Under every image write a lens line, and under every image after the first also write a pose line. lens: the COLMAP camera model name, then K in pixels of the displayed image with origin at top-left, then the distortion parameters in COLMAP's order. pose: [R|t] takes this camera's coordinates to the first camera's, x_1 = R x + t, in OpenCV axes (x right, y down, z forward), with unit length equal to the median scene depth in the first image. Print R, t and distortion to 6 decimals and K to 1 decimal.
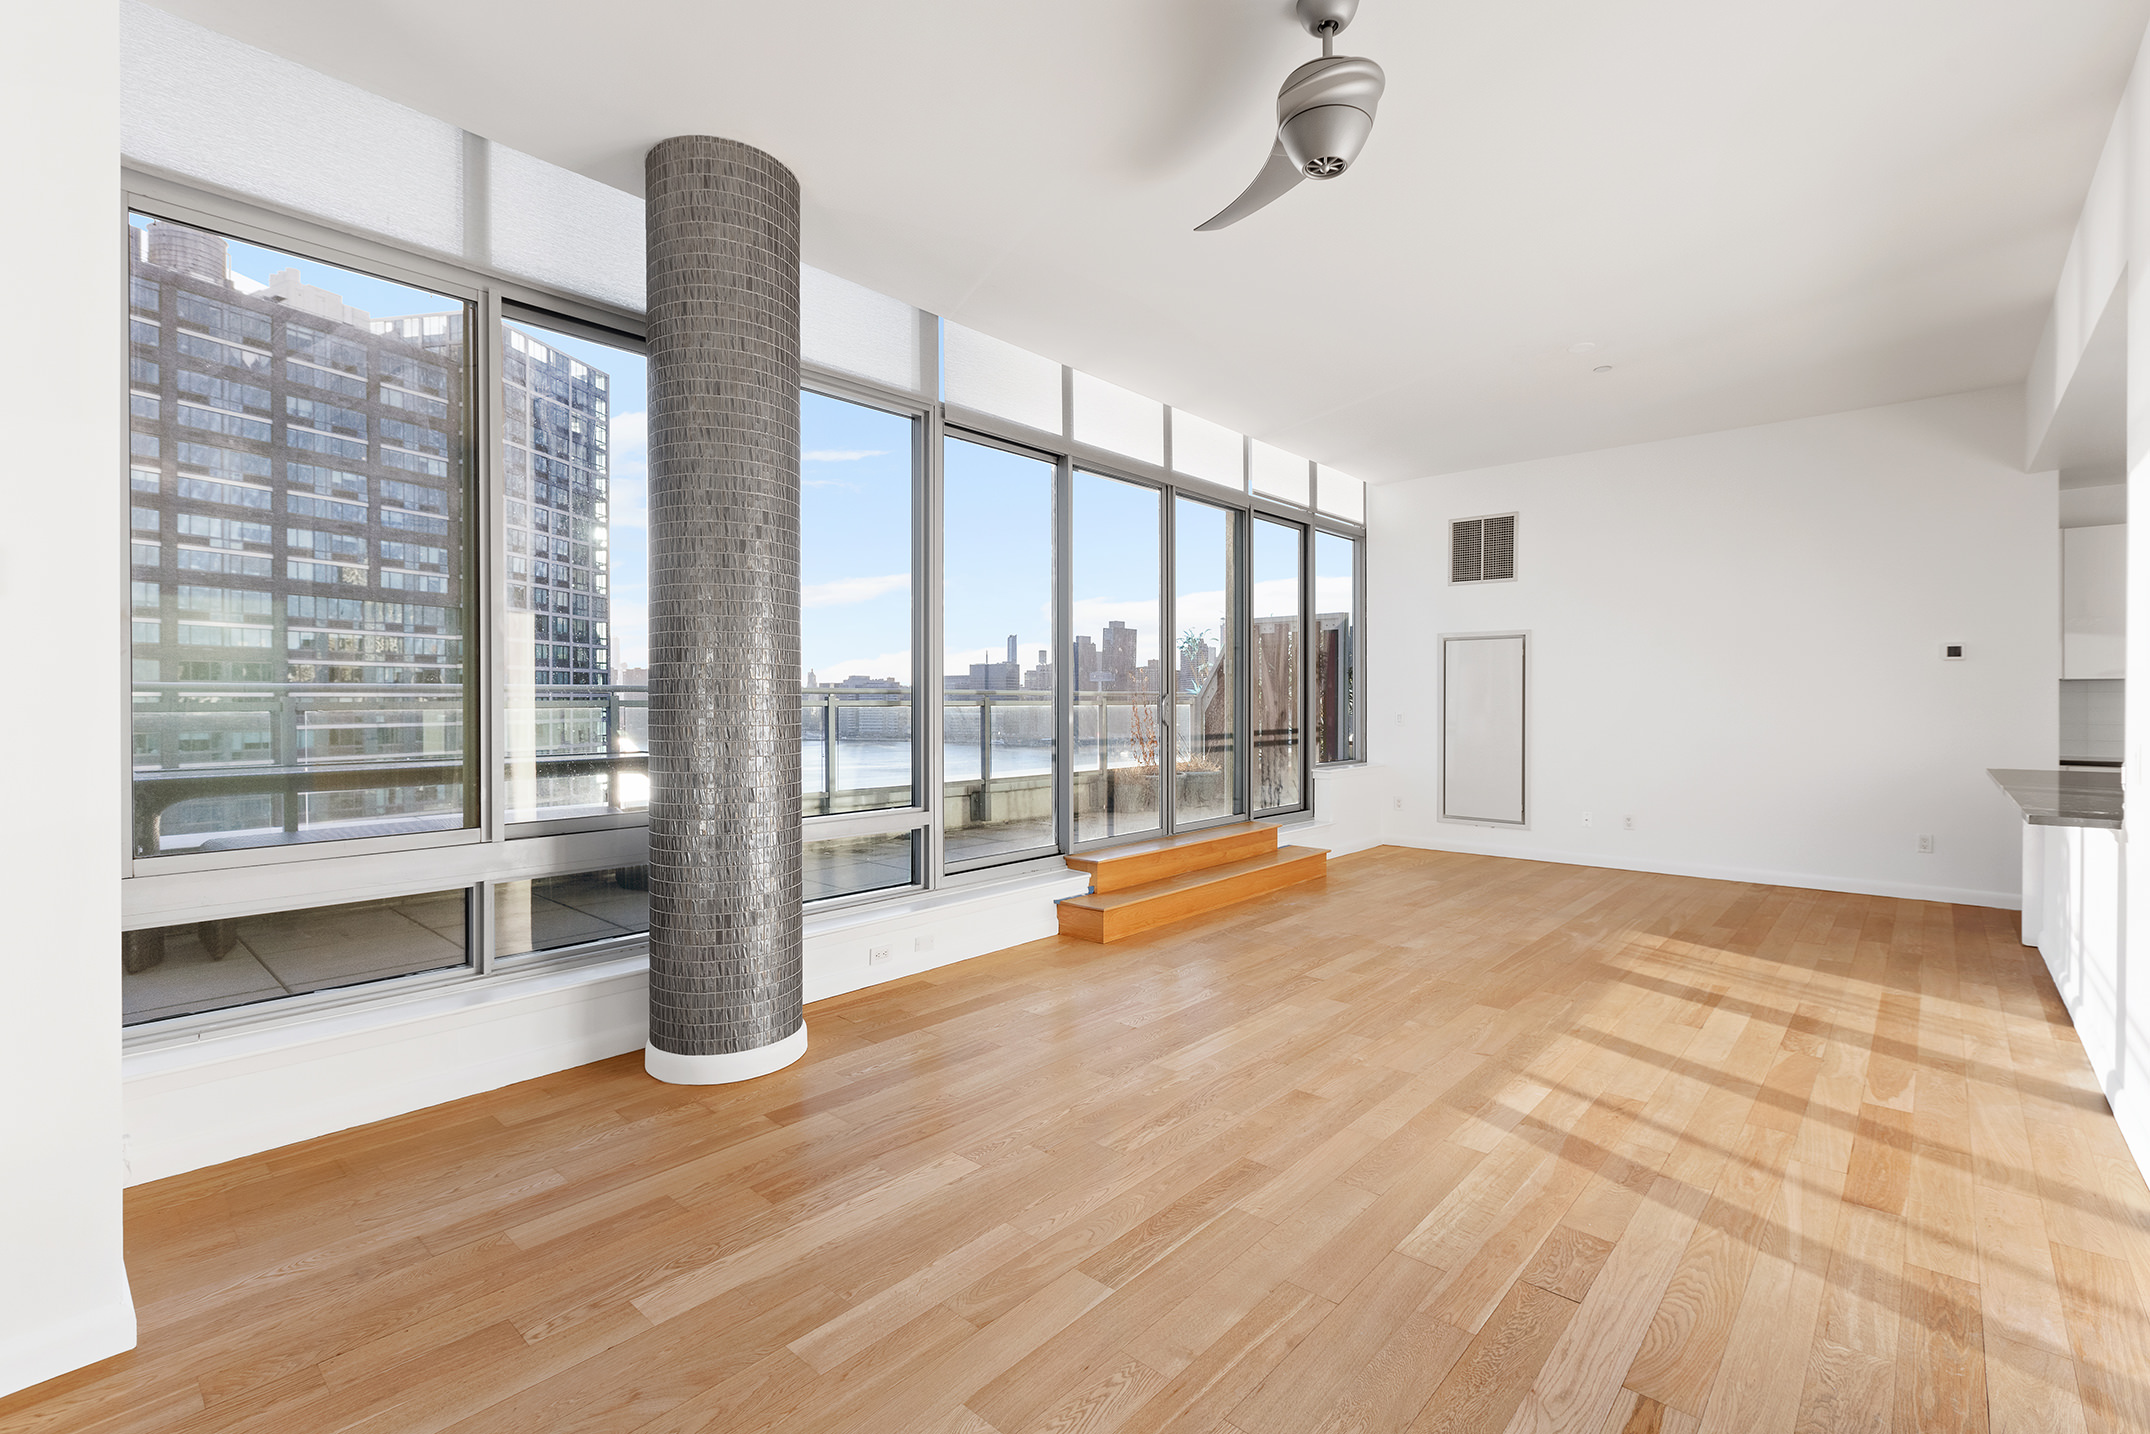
lens RADIAL K [[960.8, 0, 1064.8], [0, 960.8, 717.2], [0, 0, 1]] dist [-0.000287, -0.000167]
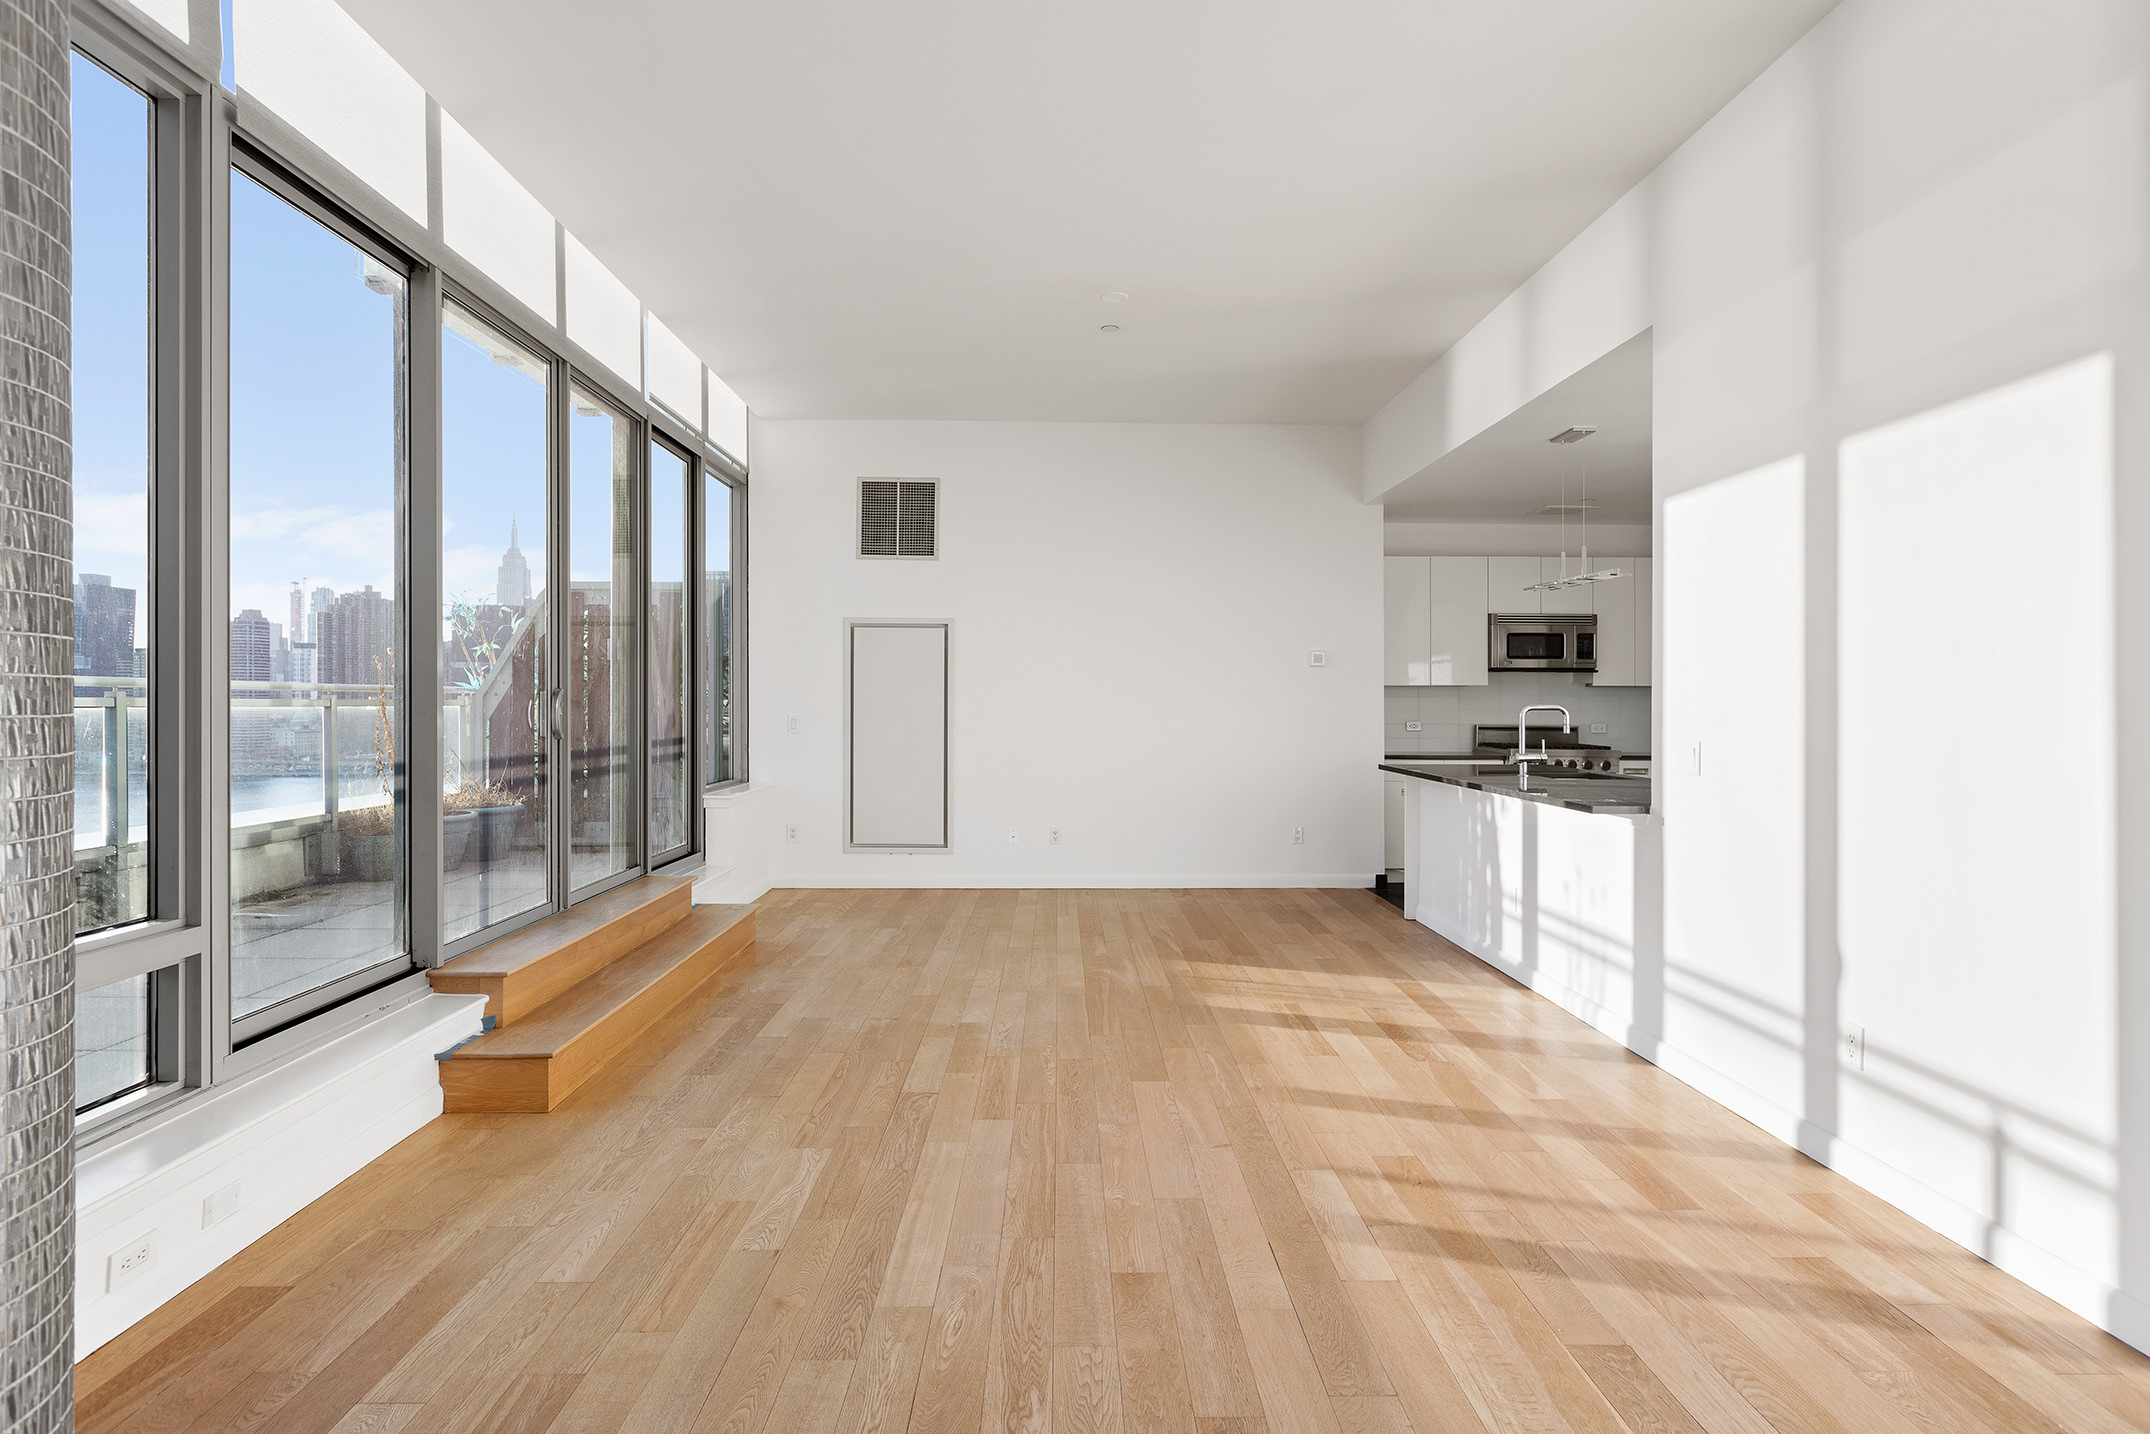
lens RADIAL K [[1155.6, 0, 1075.0], [0, 1155.6, 717.0], [0, 0, 1]] dist [-0.001704, 0.000338]
pose [[0.724663, -0.004553, 0.689089, -0.217650], [0.007025, 0.999975, -0.000780, -0.003086], [-0.689068, 0.005406, 0.724676, 0.272915]]
